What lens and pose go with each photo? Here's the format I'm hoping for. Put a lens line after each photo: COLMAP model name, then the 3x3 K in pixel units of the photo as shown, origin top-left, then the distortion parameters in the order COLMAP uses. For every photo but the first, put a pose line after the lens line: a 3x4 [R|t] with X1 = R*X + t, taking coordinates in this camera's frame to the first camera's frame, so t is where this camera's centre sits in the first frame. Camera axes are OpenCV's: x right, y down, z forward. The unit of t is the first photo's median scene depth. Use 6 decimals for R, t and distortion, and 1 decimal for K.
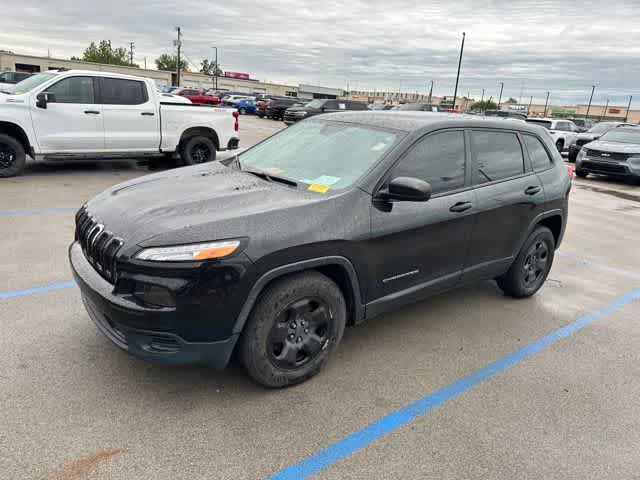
lens RADIAL K [[459.3, 0, 318.4], [0, 459.3, 237.1], [0, 0, 1]] dist [0.027179, -0.030570]
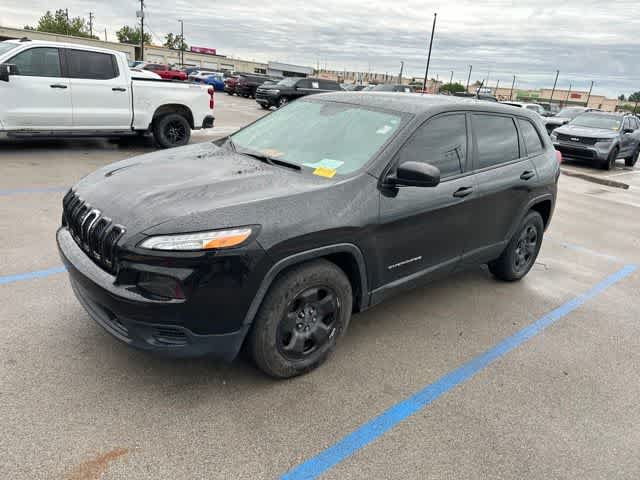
lens RADIAL K [[459.3, 0, 318.4], [0, 459.3, 237.1], [0, 0, 1]] dist [0.027179, -0.030570]
pose [[0.997558, -0.001090, 0.069833, -0.052403], [-0.001839, 0.999121, 0.041873, -0.007377], [-0.069818, -0.041899, 0.996679, 0.022314]]
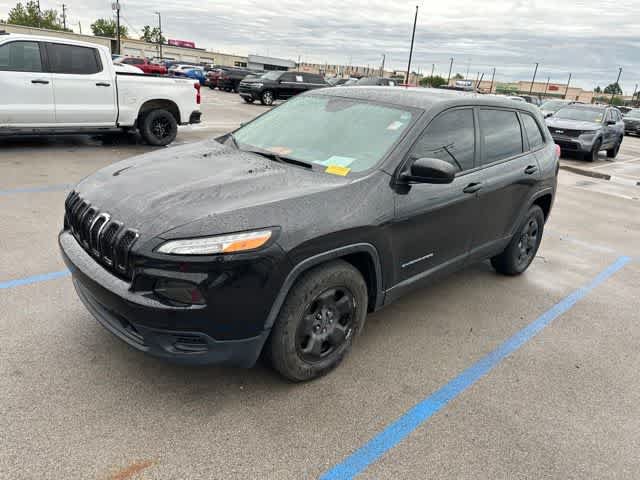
lens RADIAL K [[460.6, 0, 320.0], [0, 460.6, 240.0], [0, 0, 1]] dist [0.010760, -0.008913]
pose [[0.993738, -0.020935, 0.109760, -0.092894], [0.014334, 0.998060, 0.060588, -0.014090], [-0.110816, -0.058635, 0.992110, 0.038808]]
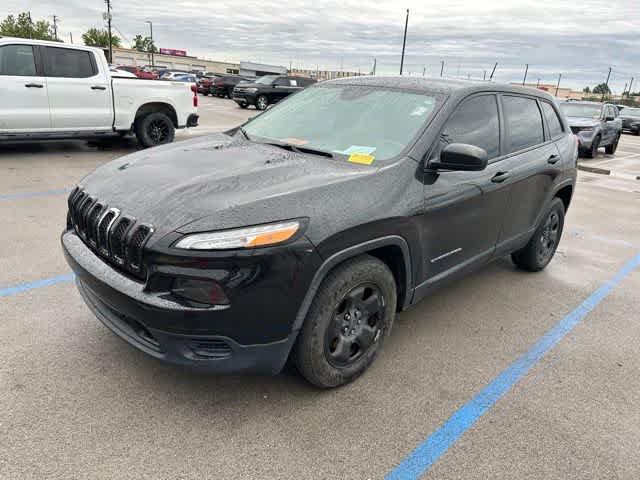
lens RADIAL K [[460.4, 0, 317.2], [0, 460.4, 237.1], [0, 0, 1]] dist [0.005706, -0.006407]
pose [[0.992253, -0.041075, 0.117248, -0.125465], [0.036230, 0.998411, 0.043153, 0.000824], [-0.118835, -0.038570, 0.992165, 0.087824]]
